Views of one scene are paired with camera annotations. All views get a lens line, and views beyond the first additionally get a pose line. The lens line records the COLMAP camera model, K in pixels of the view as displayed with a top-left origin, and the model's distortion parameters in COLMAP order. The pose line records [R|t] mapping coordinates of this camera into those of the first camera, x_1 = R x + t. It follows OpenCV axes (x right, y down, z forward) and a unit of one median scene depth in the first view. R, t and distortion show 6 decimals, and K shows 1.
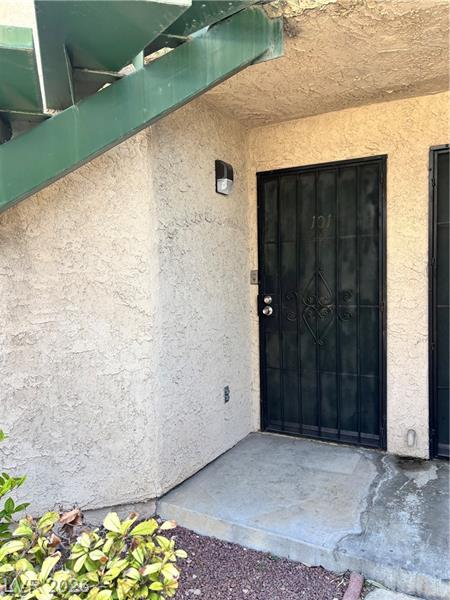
lens RADIAL K [[452.5, 0, 224.4], [0, 452.5, 300.8], [0, 0, 1]] dist [0.015125, -0.016228]
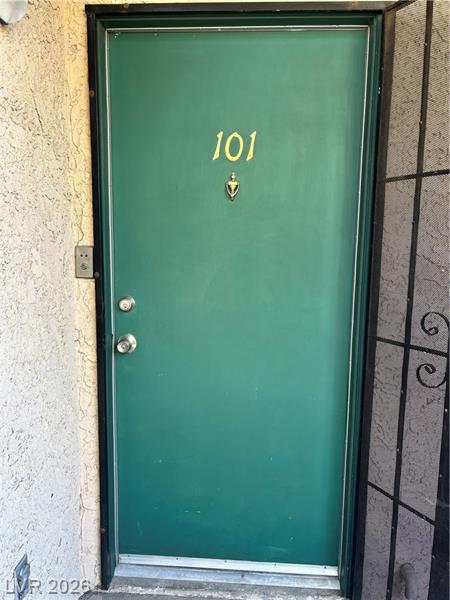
lens RADIAL K [[452.5, 0, 227.2], [0, 452.5, 301.5], [0, 0, 1]] dist [0.015125, -0.016228]
pose [[0.901767, -0.027284, 0.431360, 0.001929], [-0.008464, 0.996699, 0.080738, -0.051048], [-0.432139, -0.076458, 0.898560, 0.553988]]
